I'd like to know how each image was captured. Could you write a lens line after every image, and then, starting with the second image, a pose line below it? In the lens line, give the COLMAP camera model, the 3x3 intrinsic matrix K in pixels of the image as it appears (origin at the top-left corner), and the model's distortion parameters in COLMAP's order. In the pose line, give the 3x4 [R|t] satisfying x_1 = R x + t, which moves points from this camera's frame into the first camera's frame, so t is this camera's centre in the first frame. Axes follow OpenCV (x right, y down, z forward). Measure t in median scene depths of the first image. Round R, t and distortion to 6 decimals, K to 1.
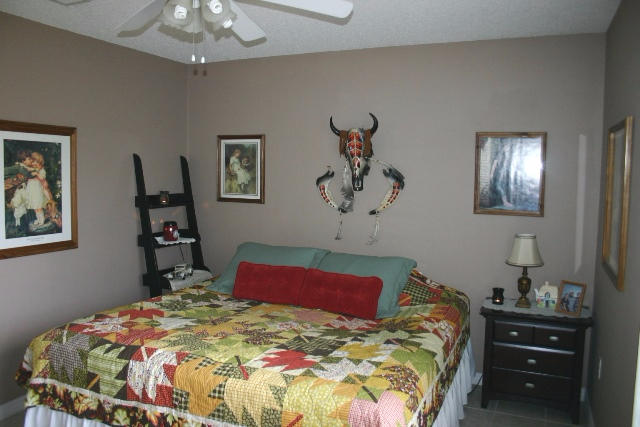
lens RADIAL K [[511.4, 0, 320.0], [0, 511.4, 213.5], [0, 0, 1]] dist [-0.164986, 0.167562]
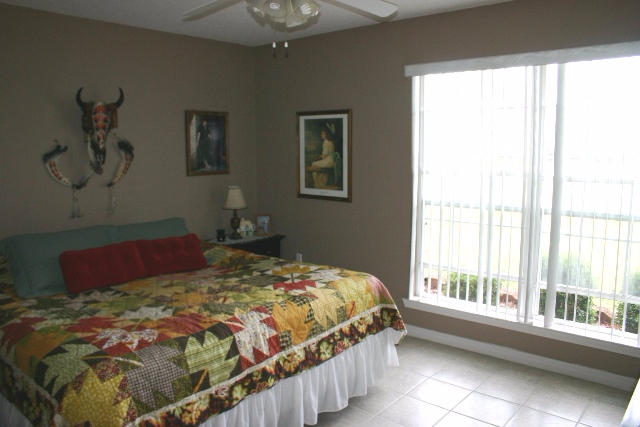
lens RADIAL K [[511.4, 0, 320.0], [0, 511.4, 213.5], [0, 0, 1]] dist [-0.164986, 0.167562]
pose [[0.287166, -0.143216, 0.947114, -1.102043], [0.095397, 0.988120, 0.120493, -0.038890], [-0.953119, 0.055750, 0.297417, 0.467335]]
